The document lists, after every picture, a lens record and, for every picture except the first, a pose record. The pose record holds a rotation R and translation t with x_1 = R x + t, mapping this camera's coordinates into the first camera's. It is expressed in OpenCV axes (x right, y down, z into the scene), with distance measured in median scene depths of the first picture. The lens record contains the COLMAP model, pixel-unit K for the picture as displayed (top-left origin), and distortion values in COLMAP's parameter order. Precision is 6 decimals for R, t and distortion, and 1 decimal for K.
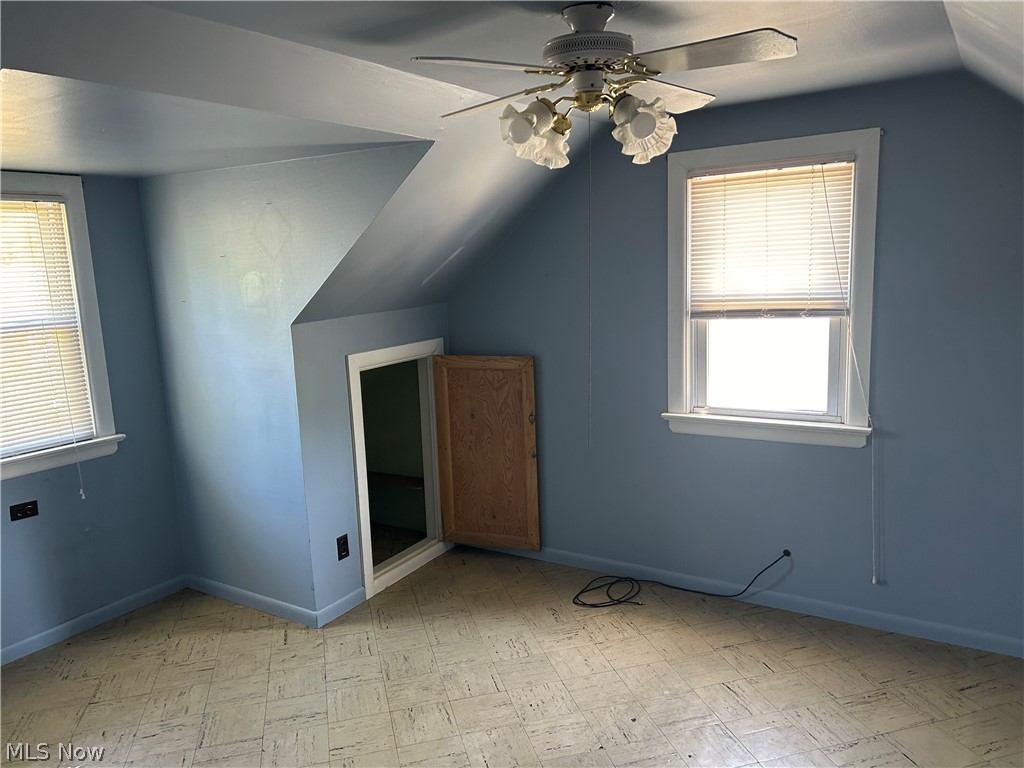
lens RADIAL K [[767.1, 0, 510.2], [0, 767.1, 384.7], [0, 0, 1]] dist [0.013025, 0.000051]
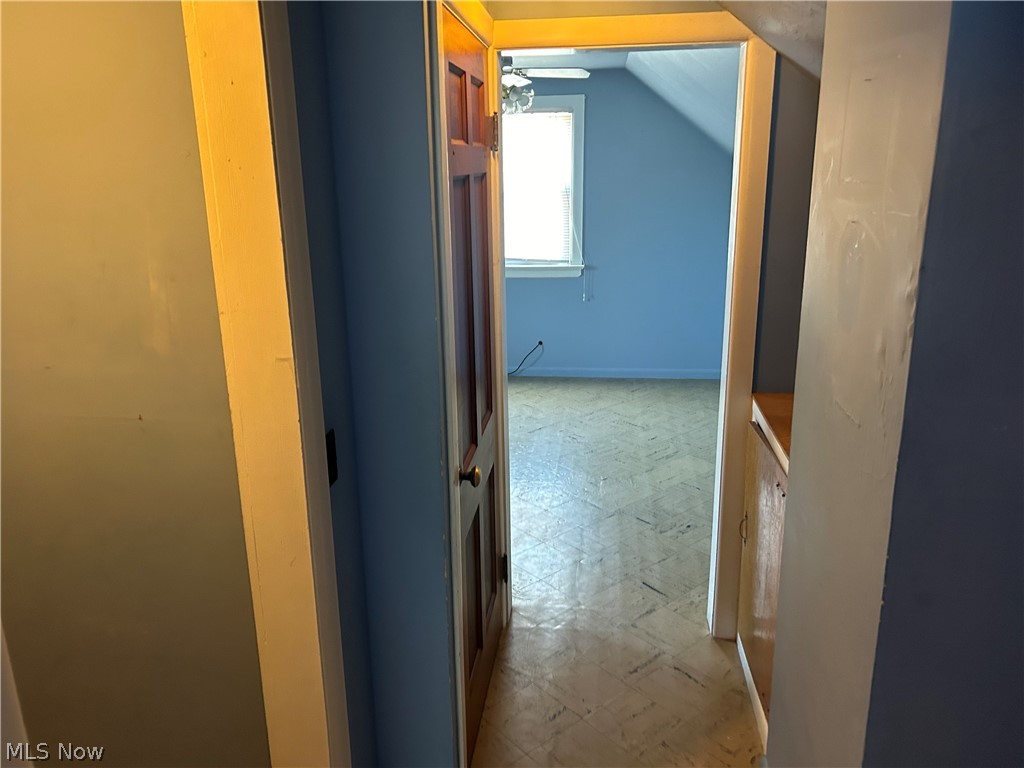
lens RADIAL K [[767.1, 0, 513.4], [0, 767.1, 383.9], [0, 0, 1]] dist [0.013025, 0.000051]
pose [[0.900992, -0.090838, 0.424219, -0.474245], [0.045508, 0.992228, 0.115811, 0.118016], [-0.431442, -0.085040, 0.898124, -0.577460]]
